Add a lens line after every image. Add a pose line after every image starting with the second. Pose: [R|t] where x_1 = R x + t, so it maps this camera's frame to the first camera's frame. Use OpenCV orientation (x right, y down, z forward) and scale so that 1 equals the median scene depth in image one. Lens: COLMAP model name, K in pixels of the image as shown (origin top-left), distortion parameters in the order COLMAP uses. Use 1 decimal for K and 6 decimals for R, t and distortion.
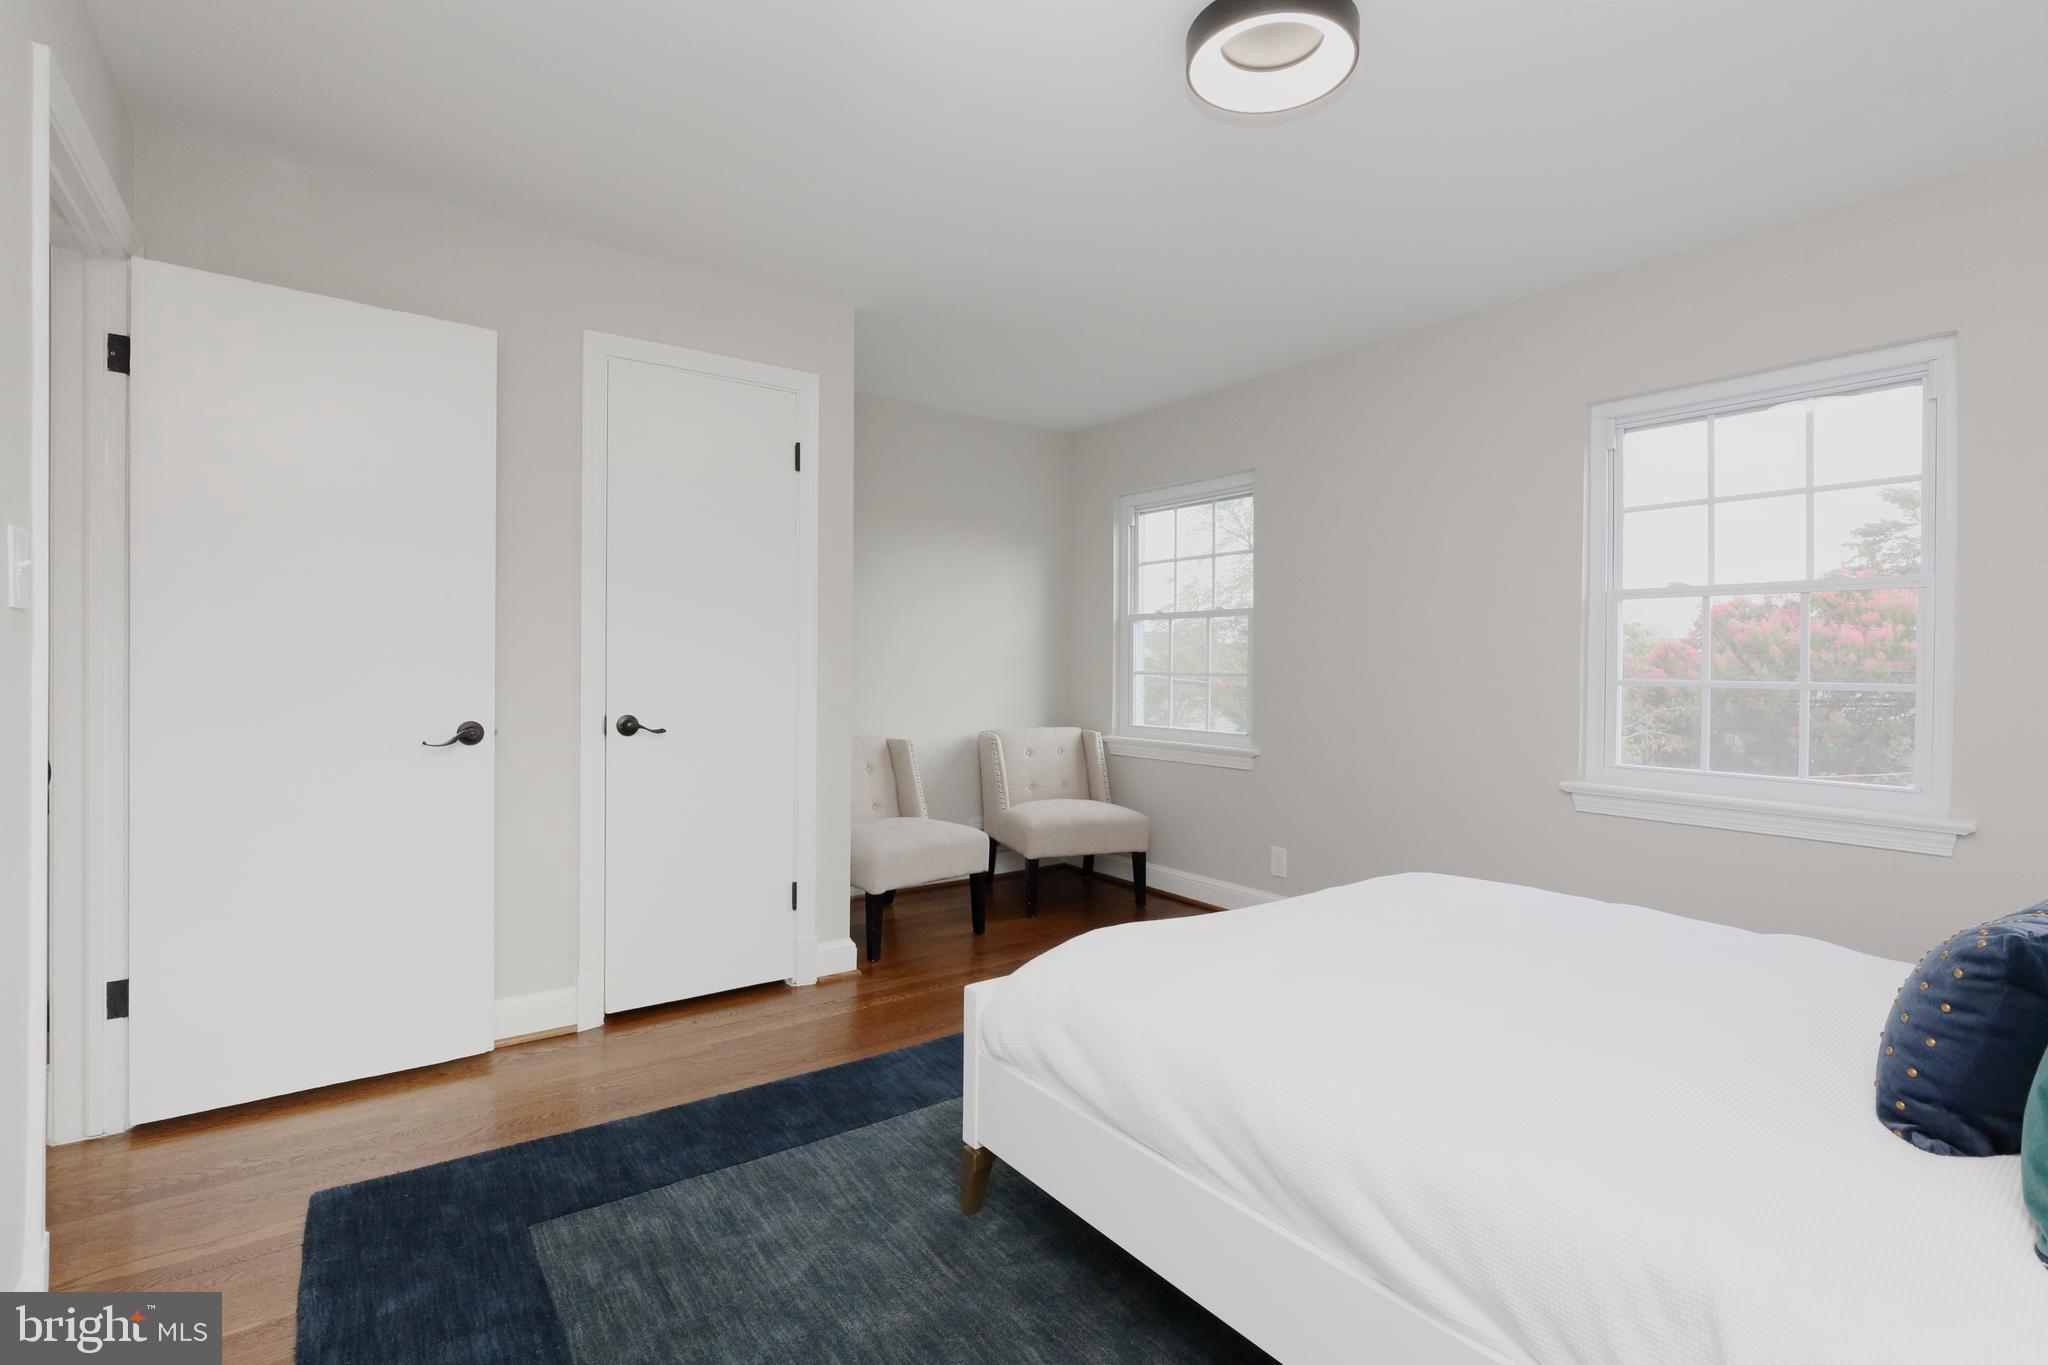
lens RADIAL K [[937.8, 0, 1030.8], [0, 937.8, 673.4], [0, 0, 1]] dist [-0.029614, 0.004965]
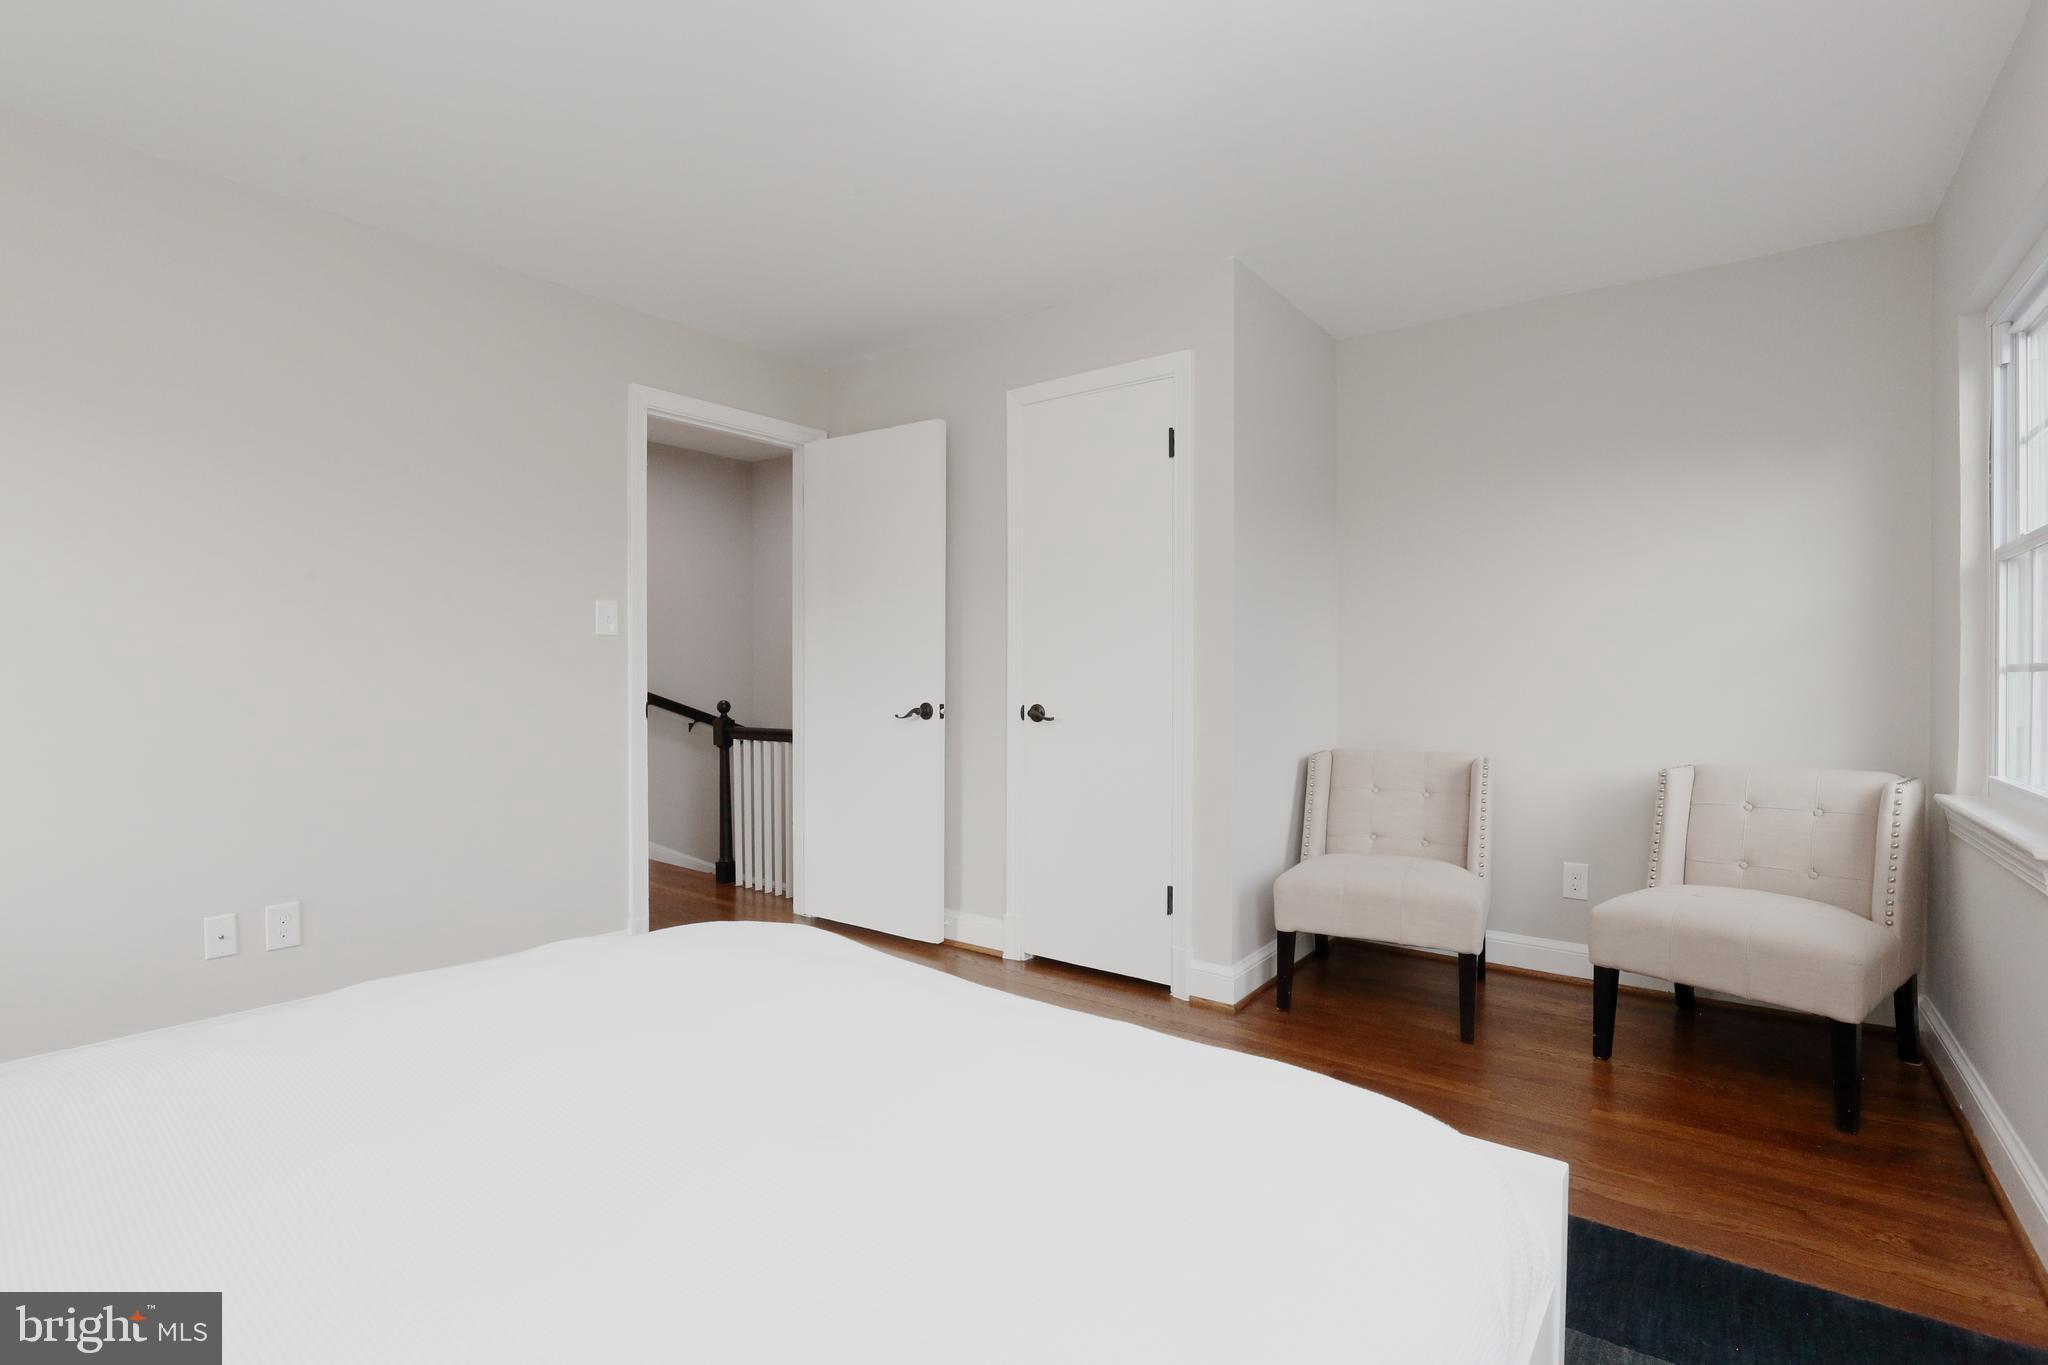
lens RADIAL K [[952.1, 0, 993.2], [0, 952.1, 675.1], [0, 0, 1]] dist [-0.011783, -0.000364]
pose [[0.260713, -0.002529, -0.965413, 0.698201], [-0.007734, 0.999959, -0.004708, 0.014035], [0.965385, 0.008694, 0.260683, 0.618622]]
